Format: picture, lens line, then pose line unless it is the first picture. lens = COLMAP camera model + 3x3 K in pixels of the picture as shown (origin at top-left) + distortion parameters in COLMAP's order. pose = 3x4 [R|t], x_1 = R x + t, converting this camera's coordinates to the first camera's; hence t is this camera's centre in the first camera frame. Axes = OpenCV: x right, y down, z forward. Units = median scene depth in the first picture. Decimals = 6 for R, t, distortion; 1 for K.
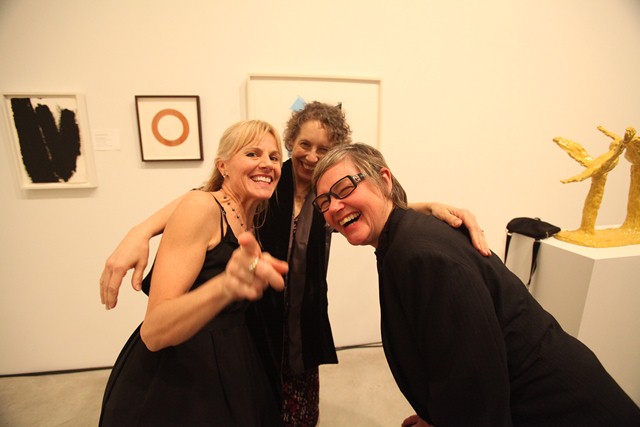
lens RADIAL K [[345.8, 0, 316.0], [0, 345.8, 214.9], [0, 0, 1]] dist [-0.011338, 0.000764]
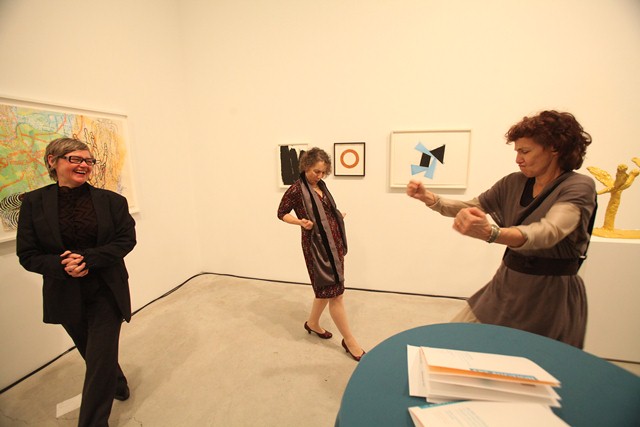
lens RADIAL K [[345.8, 0, 316.1], [0, 345.8, 214.1], [0, 0, 1]] dist [-0.011338, 0.000764]
pose [[0.909981, 0.064120, -0.409663, 0.226353], [-0.070788, 0.997491, -0.001115, 0.072865], [0.408564, 0.030014, 0.912236, -0.862184]]
